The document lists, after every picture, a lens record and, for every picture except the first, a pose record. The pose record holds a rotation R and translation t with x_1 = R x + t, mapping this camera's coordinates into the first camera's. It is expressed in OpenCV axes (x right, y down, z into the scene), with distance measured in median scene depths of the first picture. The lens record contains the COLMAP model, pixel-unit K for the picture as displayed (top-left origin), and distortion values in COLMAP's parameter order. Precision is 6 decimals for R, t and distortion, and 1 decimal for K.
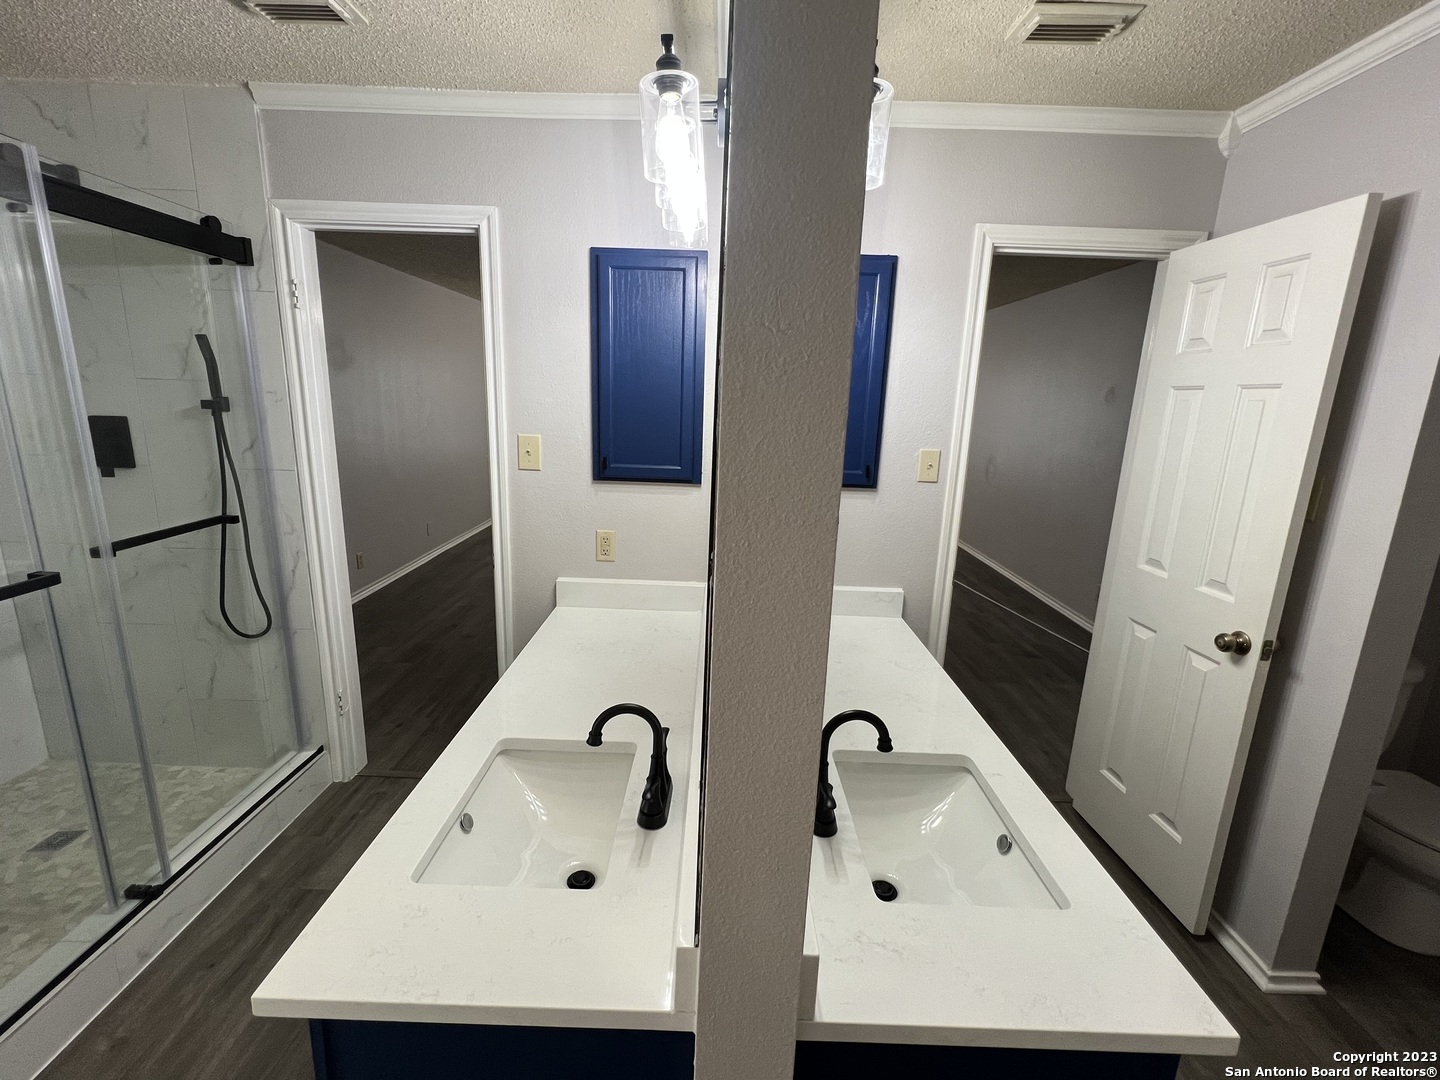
lens RADIAL K [[628.7, 0, 716.3], [0, 628.7, 537.8], [0, 0, 1]] dist [0.000683, -0.000560]
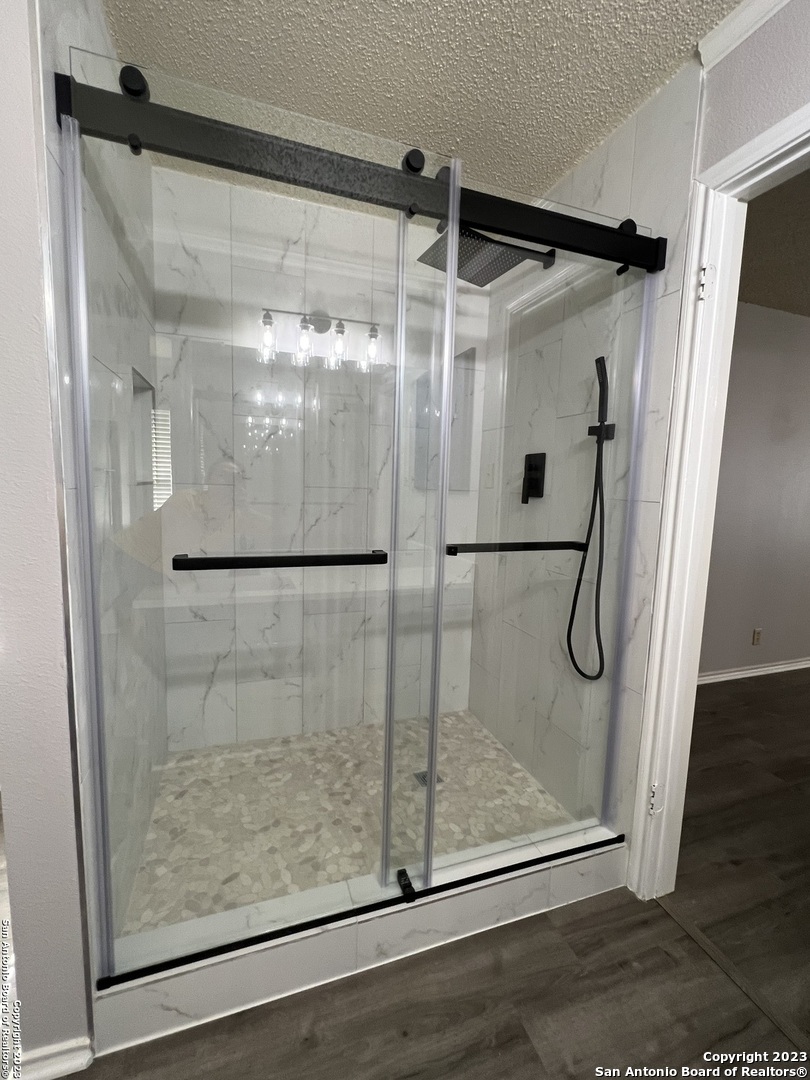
lens RADIAL K [[471.5, 0, 403.3], [0, 471.5, 536.9], [0, 0, 1]] dist [0.000683, -0.000560]
pose [[0.340073, 0.086028, -0.936456, -0.189975], [-0.226029, 0.974092, 0.007403, 0.009552], [0.912831, 0.209149, 0.350708, 0.465043]]
